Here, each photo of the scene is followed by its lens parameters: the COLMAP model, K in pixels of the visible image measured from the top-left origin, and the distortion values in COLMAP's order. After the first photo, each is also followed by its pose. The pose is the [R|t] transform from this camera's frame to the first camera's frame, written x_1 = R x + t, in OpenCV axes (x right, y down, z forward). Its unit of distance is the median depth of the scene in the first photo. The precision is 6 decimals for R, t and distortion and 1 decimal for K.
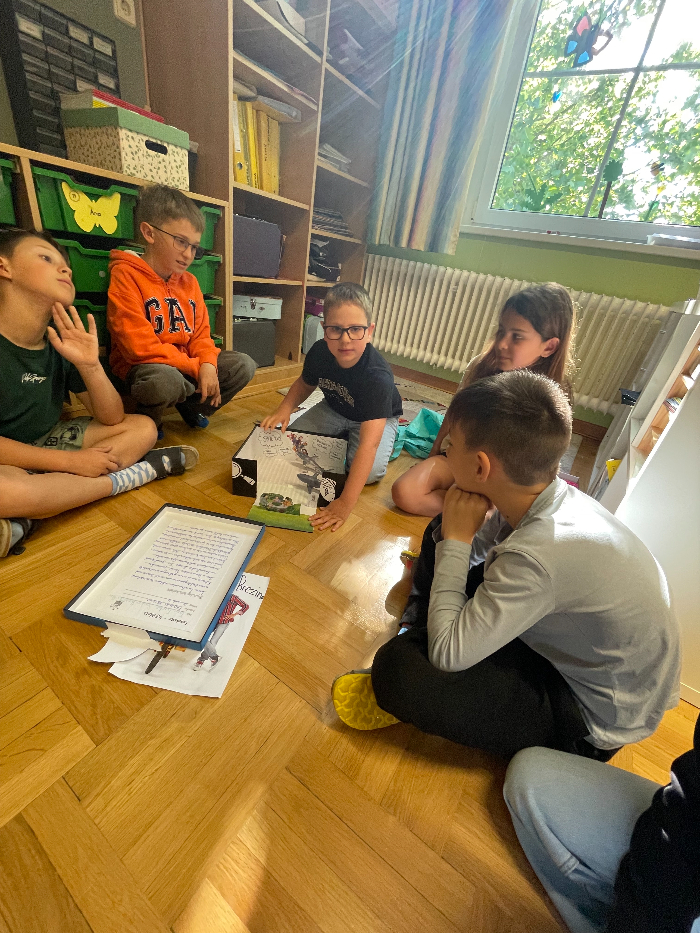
lens RADIAL K [[376.7, 0, 350.0], [0, 376.7, 466.5], [0, 0, 1]] dist [-0.000236, -0.000271]
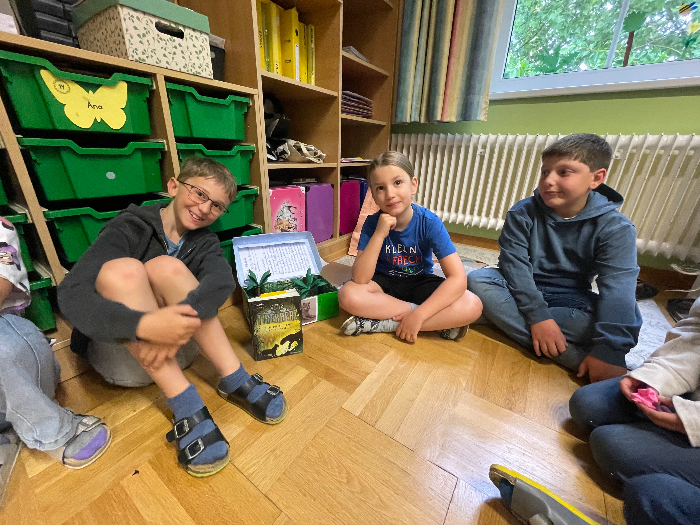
lens RADIAL K [[282.6, 0, 350.0], [0, 282.6, 262.5], [0, 0, 1]] dist [-0.000236, -0.000271]
pose [[0.992700, -0.108877, -0.051883, -0.124791], [0.100996, 0.985571, -0.135831, -0.187640], [0.065923, 0.129600, 0.989373, 0.445033]]
